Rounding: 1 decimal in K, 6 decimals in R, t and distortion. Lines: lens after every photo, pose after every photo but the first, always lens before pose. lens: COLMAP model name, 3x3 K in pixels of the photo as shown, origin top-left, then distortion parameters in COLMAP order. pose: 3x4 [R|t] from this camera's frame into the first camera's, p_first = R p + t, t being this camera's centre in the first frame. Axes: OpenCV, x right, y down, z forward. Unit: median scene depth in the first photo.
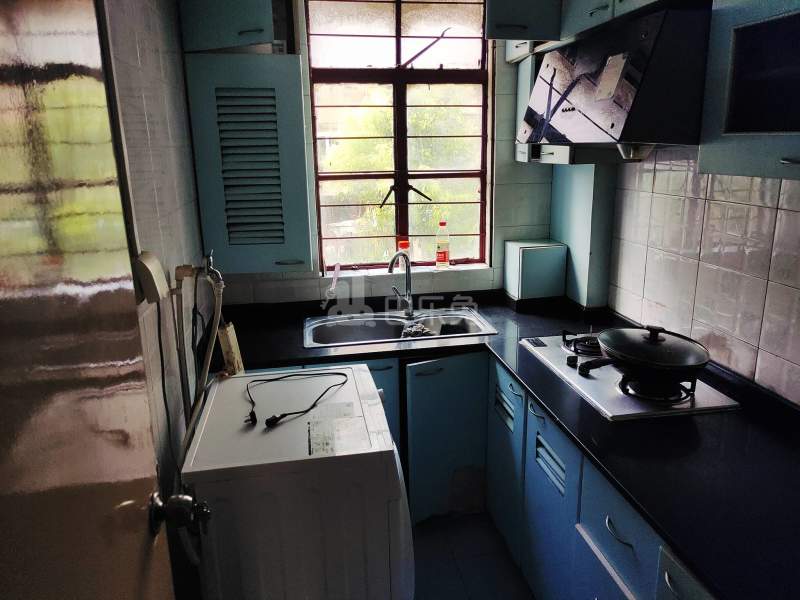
lens RADIAL K [[598.8, 0, 399.4], [0, 598.8, 300.1], [0, 0, 1]] dist [0.049968, -0.056053]
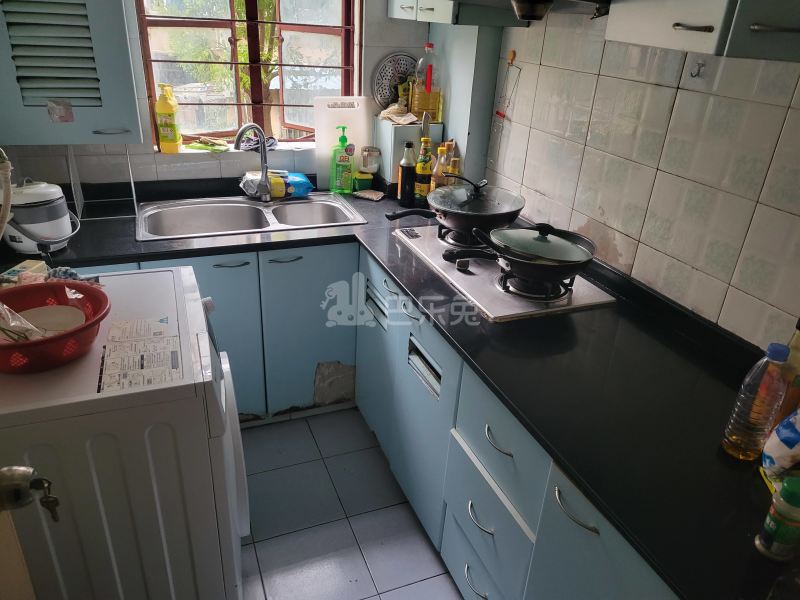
lens RADIAL K [[598.0, 0, 392.8], [0, 598.0, 313.9], [0, 0, 1]] dist [0.007911, -0.019437]
pose [[0.976047, -0.031260, 0.215303, 0.004659], [-0.016626, 0.976012, 0.217079, -0.007752], [-0.216924, -0.215459, 0.952114, 0.144463]]
